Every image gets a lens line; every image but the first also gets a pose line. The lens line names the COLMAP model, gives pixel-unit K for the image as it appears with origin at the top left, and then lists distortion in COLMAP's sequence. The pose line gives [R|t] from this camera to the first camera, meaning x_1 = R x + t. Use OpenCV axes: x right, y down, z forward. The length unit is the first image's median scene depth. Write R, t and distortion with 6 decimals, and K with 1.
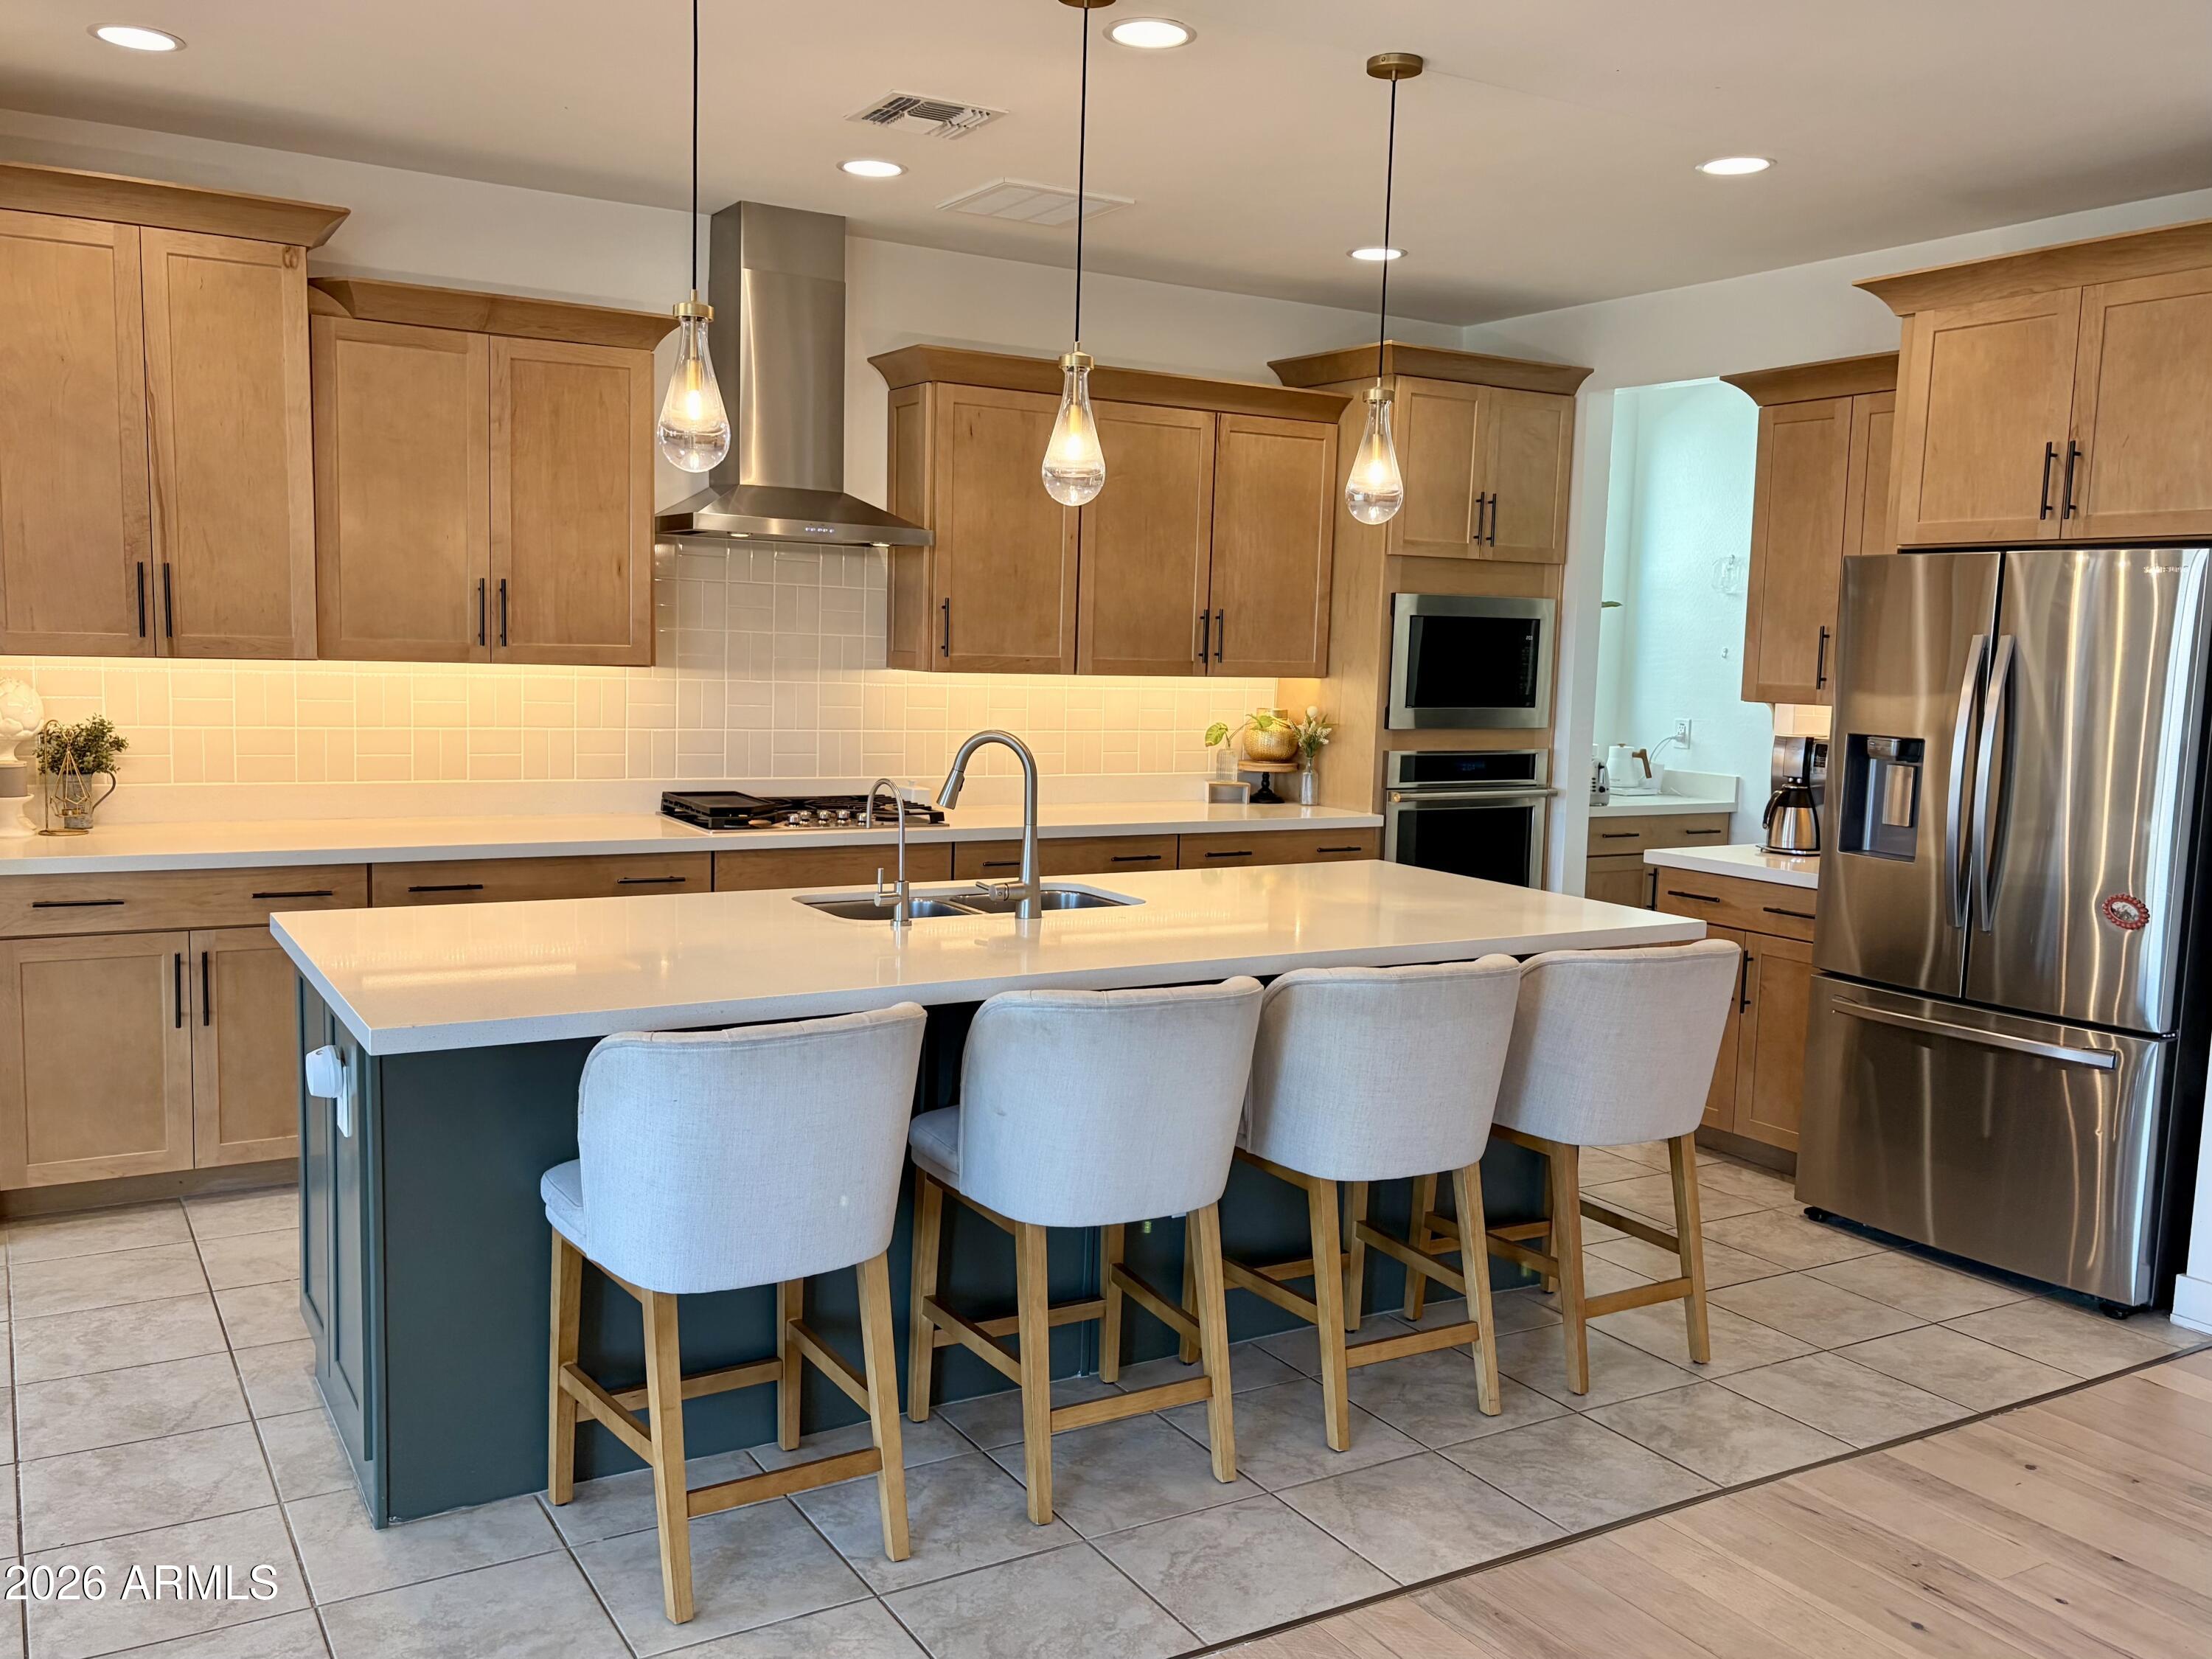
lens RADIAL K [[1840.5, 0, 1100.7], [0, 1840.5, 834.7], [0, 0, 1]] dist [0.015461, 0.003606]
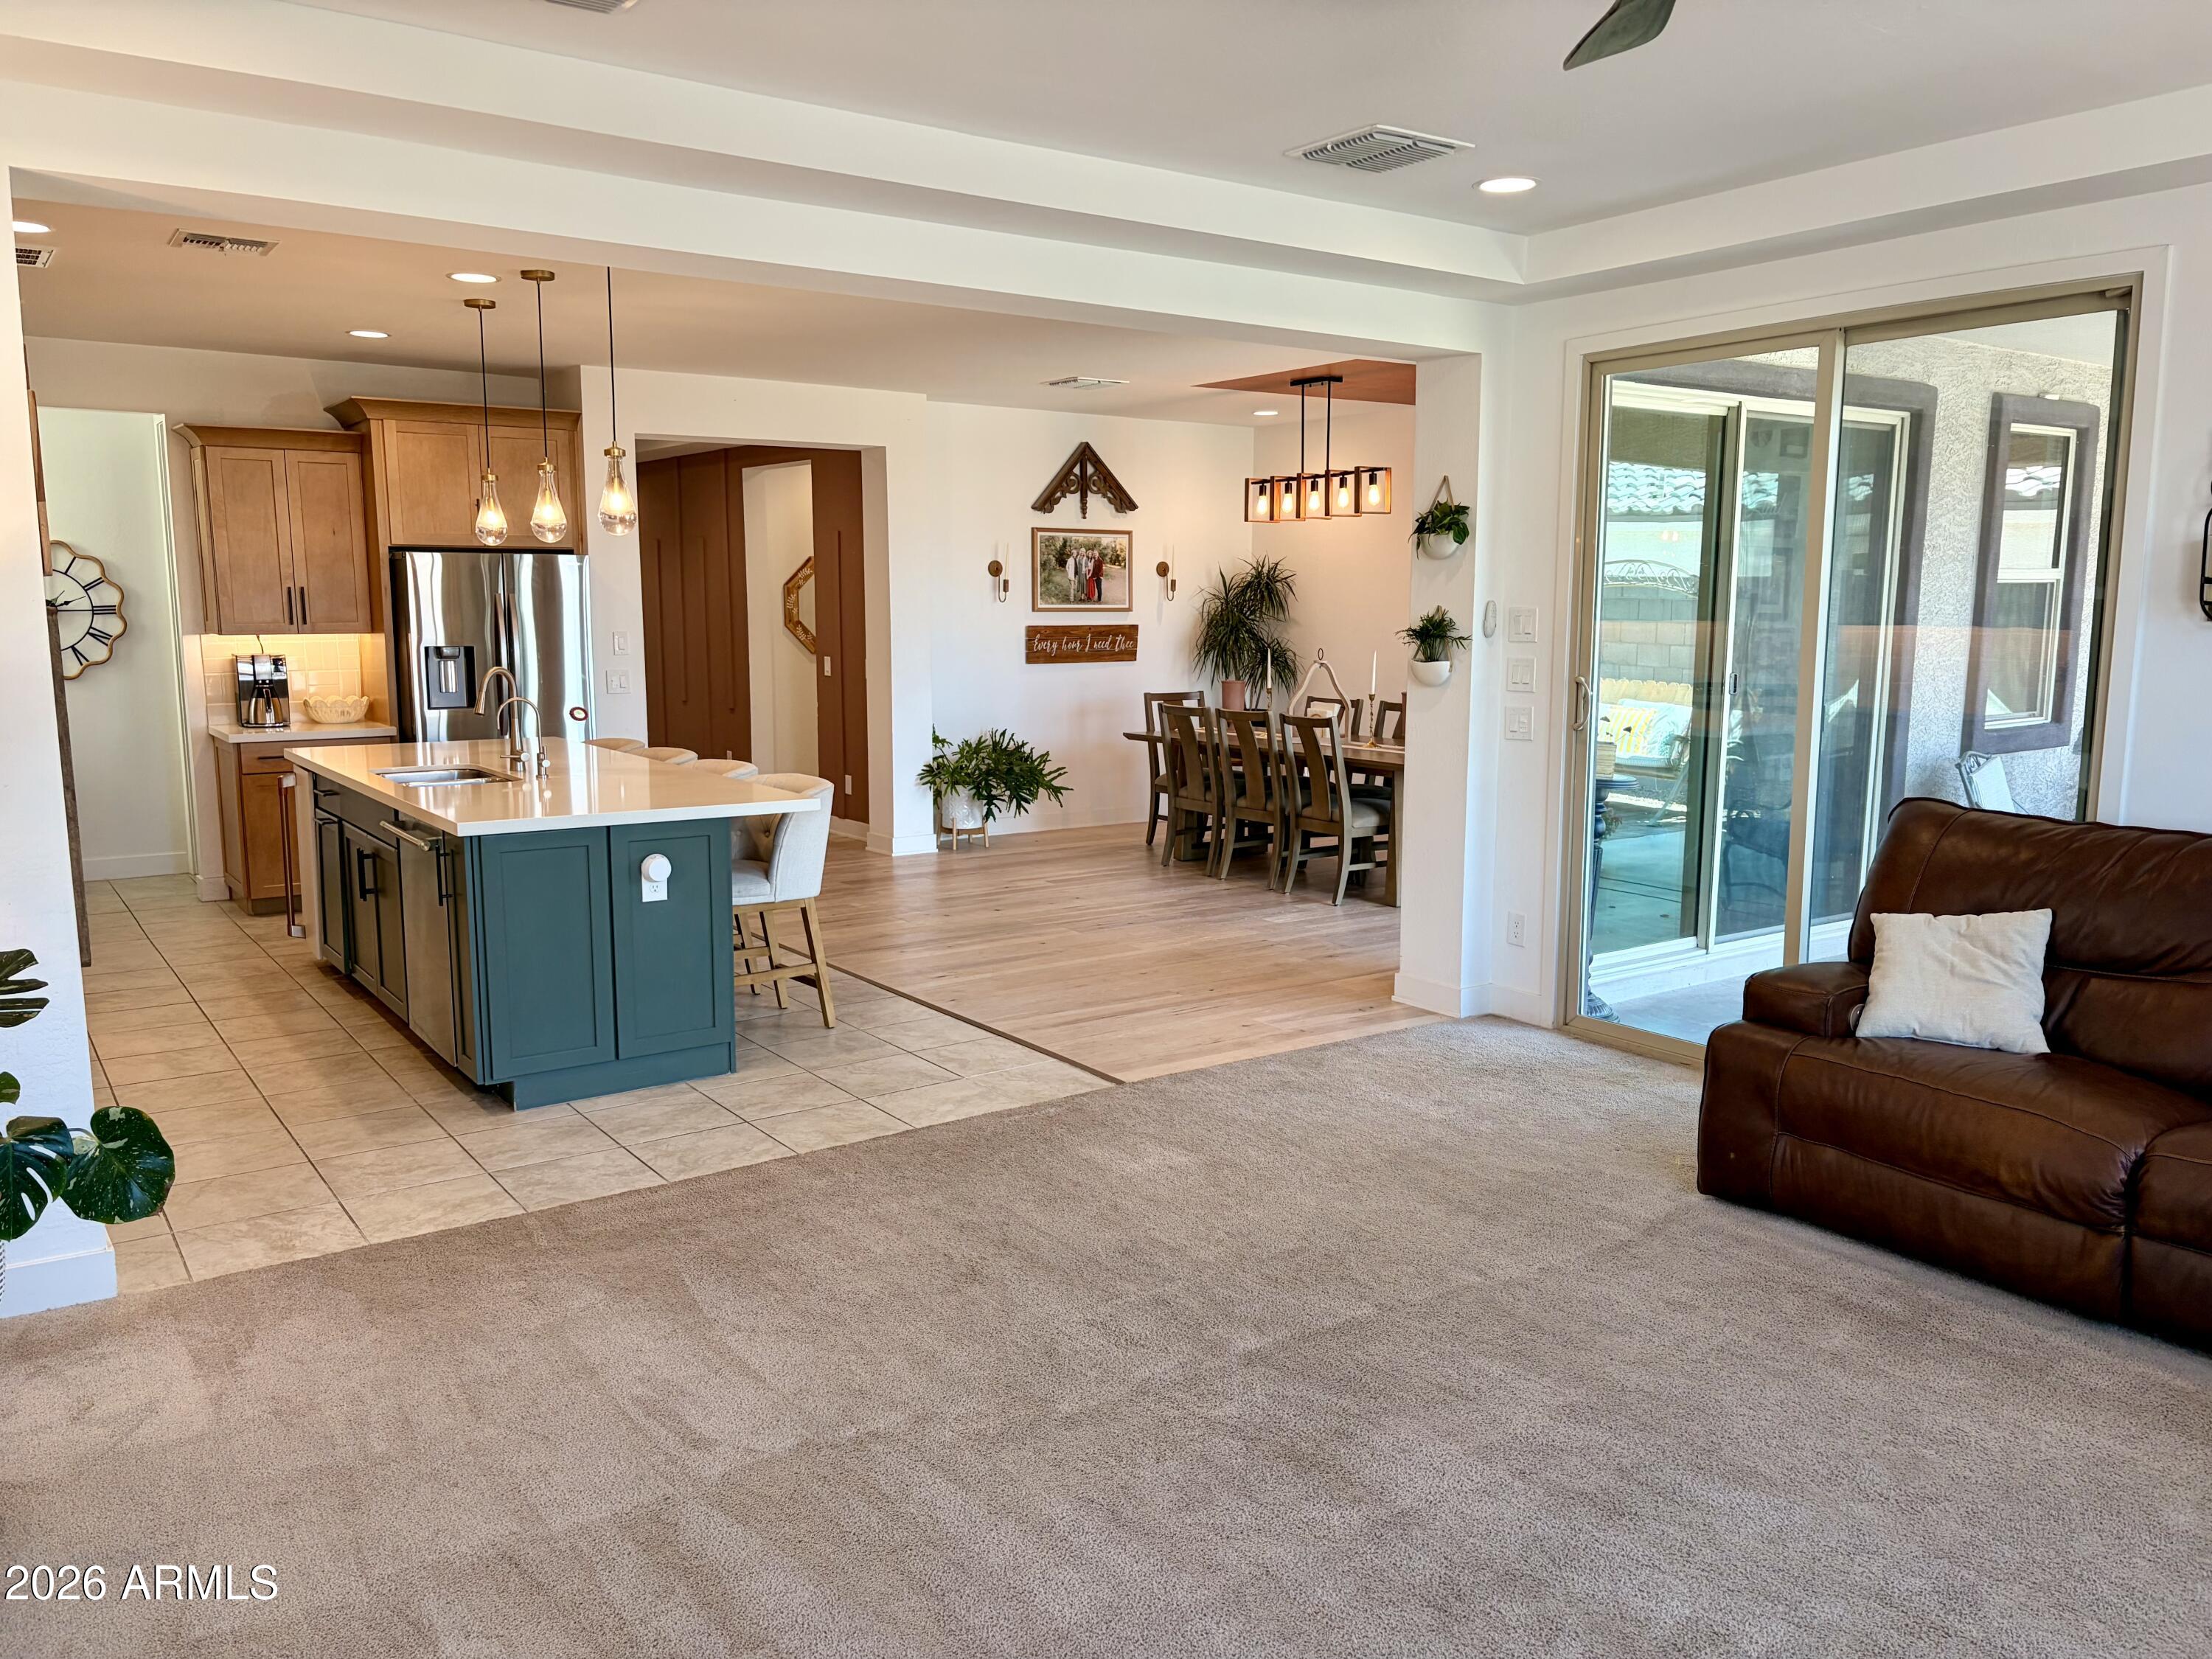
lens RADIAL K [[1674.9, 0, 1106.1], [0, 1674.9, 832.3], [0, 0, 1]] dist [0.046085, -0.004939]
pose [[-0.072725, -0.169963, 0.982763, -1.169186], [0.101855, 0.978955, 0.176842, -0.087925], [-0.992137, 0.112960, -0.053883, 0.359566]]
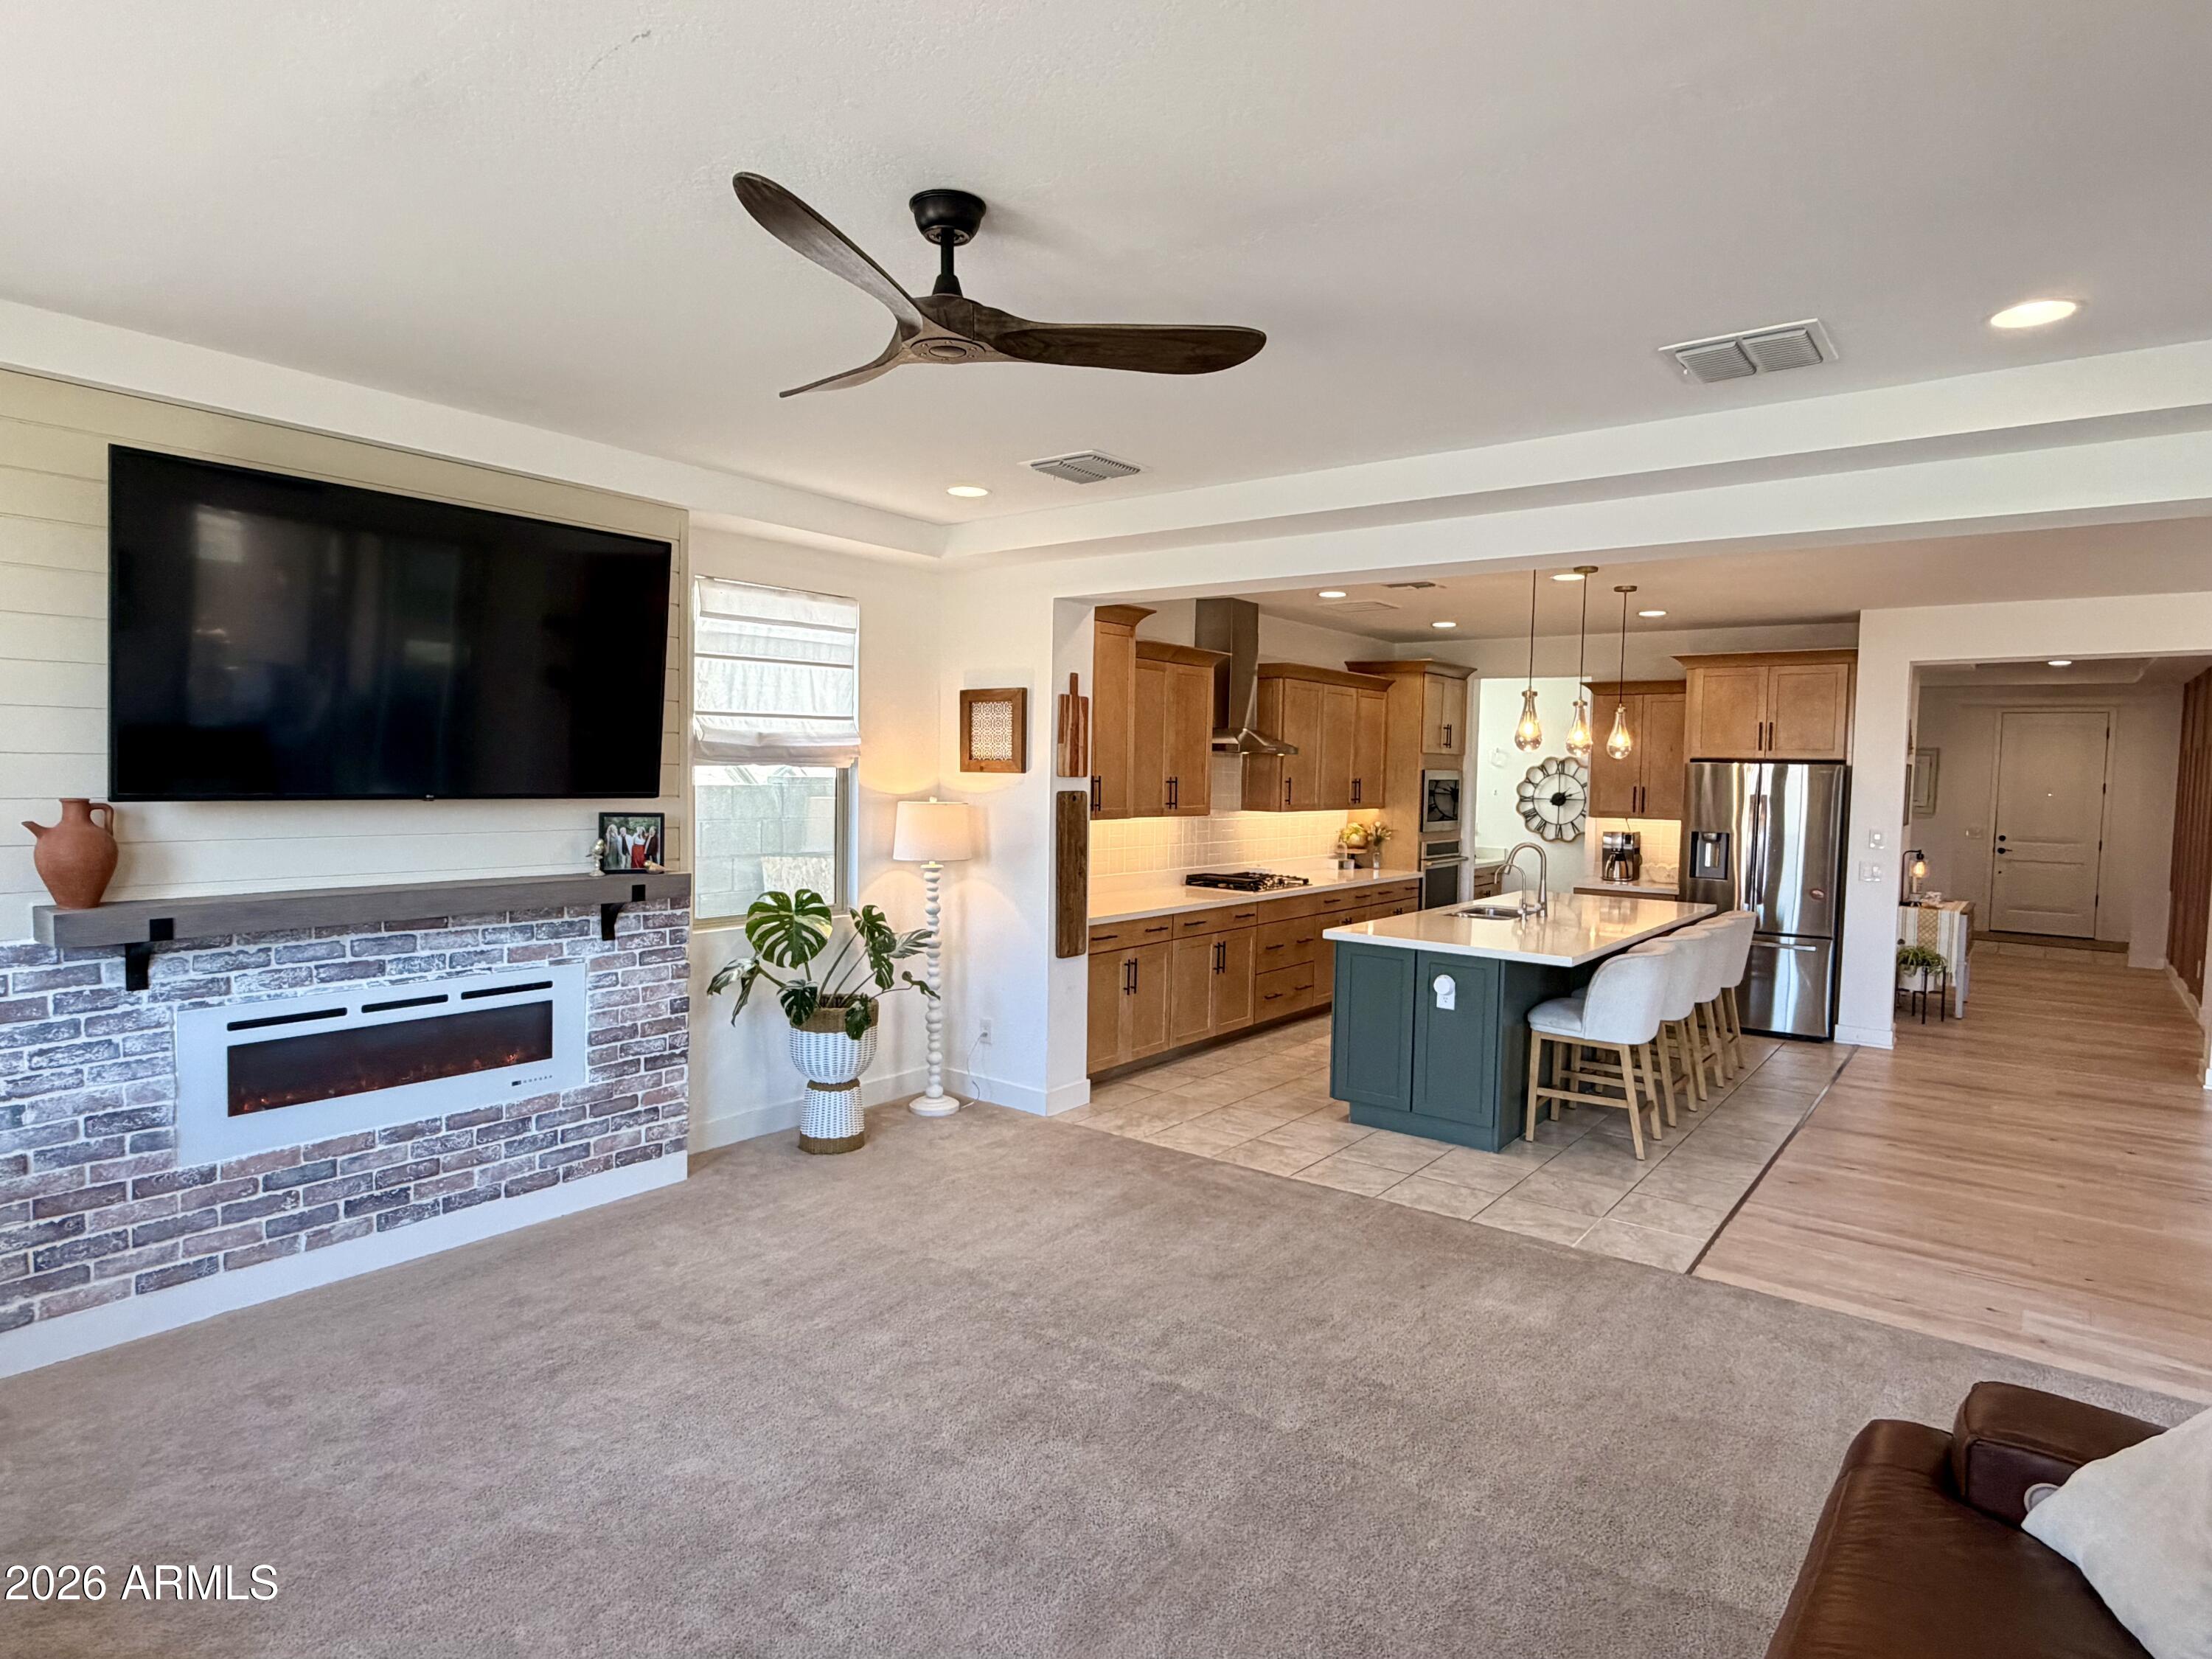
lens RADIAL K [[1222.7, 0, 1100.9], [0, 1222.7, 827.6], [0, 0, 1]] dist [0.015190, -0.000570]
pose [[0.930597, -0.027163, 0.365036, -0.830704], [0.044904, 0.998182, -0.040198, -0.024690], [-0.363281, 0.053800, 0.930125, -0.243337]]
